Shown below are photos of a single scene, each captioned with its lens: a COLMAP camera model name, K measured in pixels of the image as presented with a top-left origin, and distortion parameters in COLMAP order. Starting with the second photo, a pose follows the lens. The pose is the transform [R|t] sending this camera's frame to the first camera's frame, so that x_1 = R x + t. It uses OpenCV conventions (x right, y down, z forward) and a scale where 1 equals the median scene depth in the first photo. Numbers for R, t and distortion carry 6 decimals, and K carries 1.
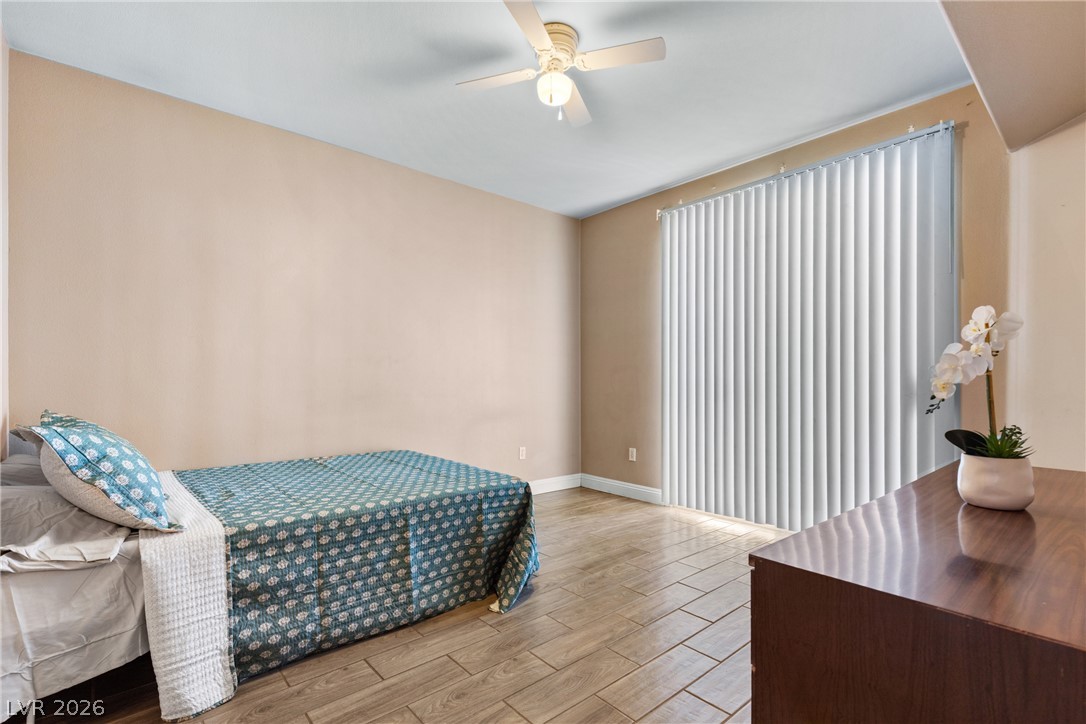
lens RADIAL K [[488.8, 0, 545.0], [0, 488.8, 371.8], [0, 0, 1]] dist [-0.002349, -0.000071]
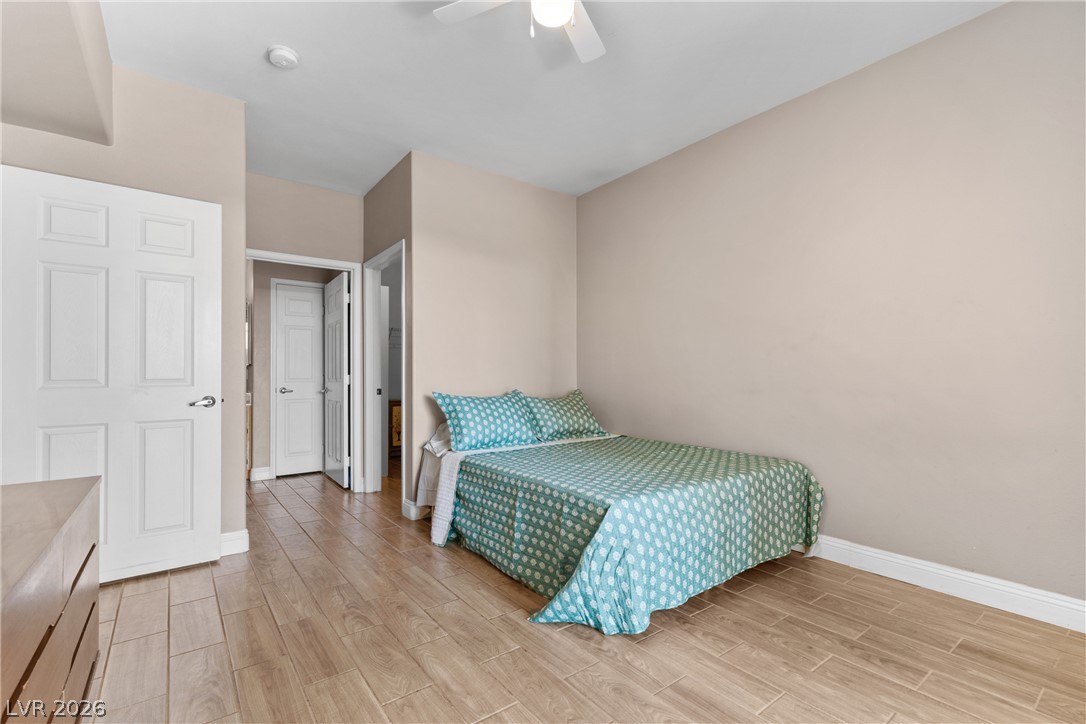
lens RADIAL K [[488.8, 0, 545.6], [0, 488.8, 365.8], [0, 0, 1]] dist [-0.002349, -0.000071]
pose [[-0.063692, -0.019727, -0.997775, 0.956425], [0.020284, 0.999572, -0.021057, 0.028861], [0.997763, -0.021580, -0.063265, 1.228672]]
